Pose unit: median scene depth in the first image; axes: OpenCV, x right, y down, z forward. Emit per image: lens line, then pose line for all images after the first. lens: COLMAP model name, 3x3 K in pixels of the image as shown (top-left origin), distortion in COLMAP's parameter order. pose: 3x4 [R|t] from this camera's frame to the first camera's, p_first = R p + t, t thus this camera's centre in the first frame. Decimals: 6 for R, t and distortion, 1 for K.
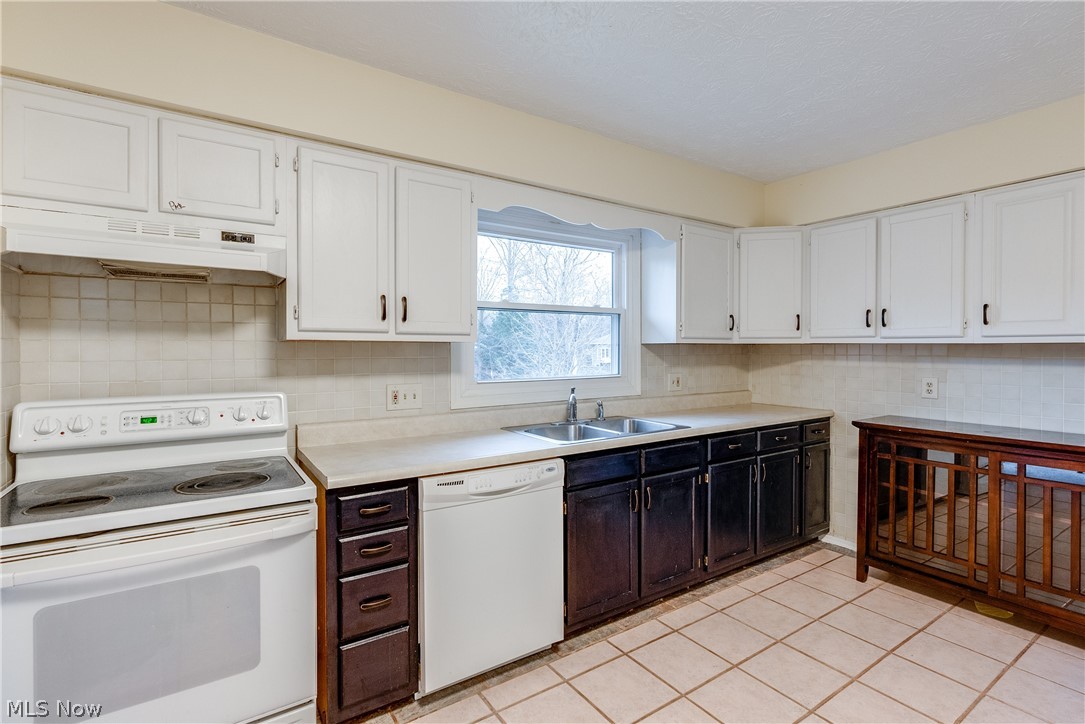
lens RADIAL K [[510.8, 0, 533.1], [0, 510.8, 355.8], [0, 0, 1]] dist [0.000407, 0.001852]
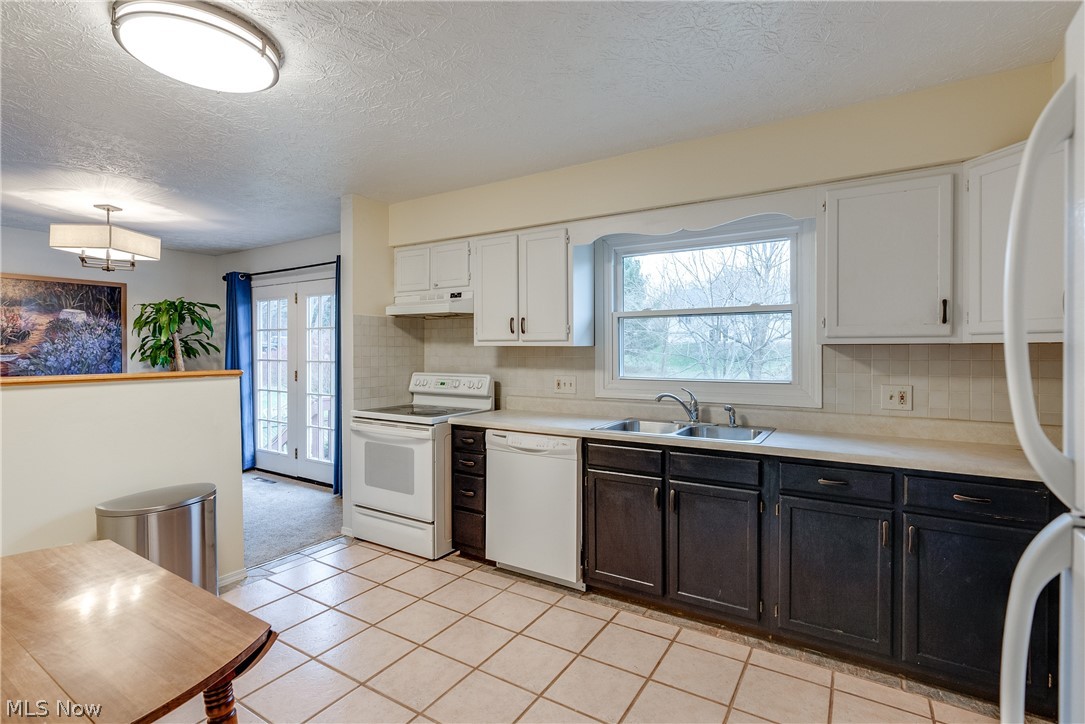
lens RADIAL K [[510.8, 0, 549.7], [0, 510.8, 355.6], [0, 0, 1]] dist [0.000407, 0.001852]
pose [[0.421315, 0.010881, -0.906849, 1.018303], [-0.013065, 0.999897, 0.005927, -0.008062], [0.906820, 0.009351, 0.421414, 0.357072]]
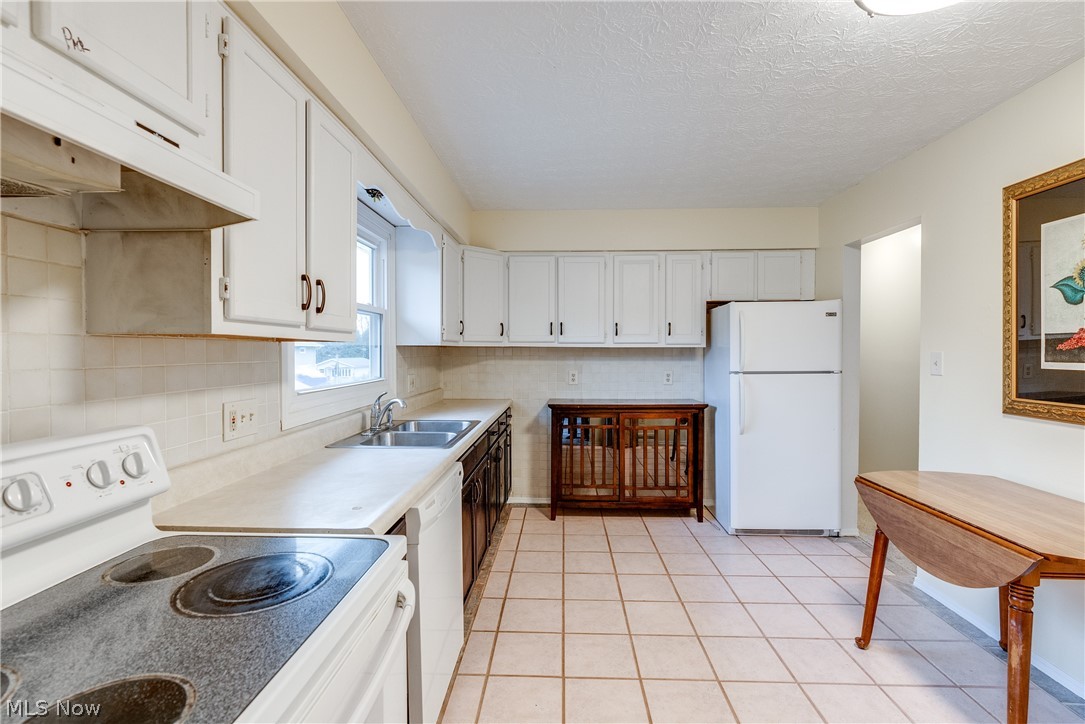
lens RADIAL K [[510.8, 0, 550.3], [0, 510.8, 361.5], [0, 0, 1]] dist [0.000407, 0.001852]
pose [[0.573569, -0.016353, 0.818994, -0.566617], [0.012415, 0.999859, 0.011270, -0.000738], [-0.819063, 0.003704, 0.573692, 0.253526]]
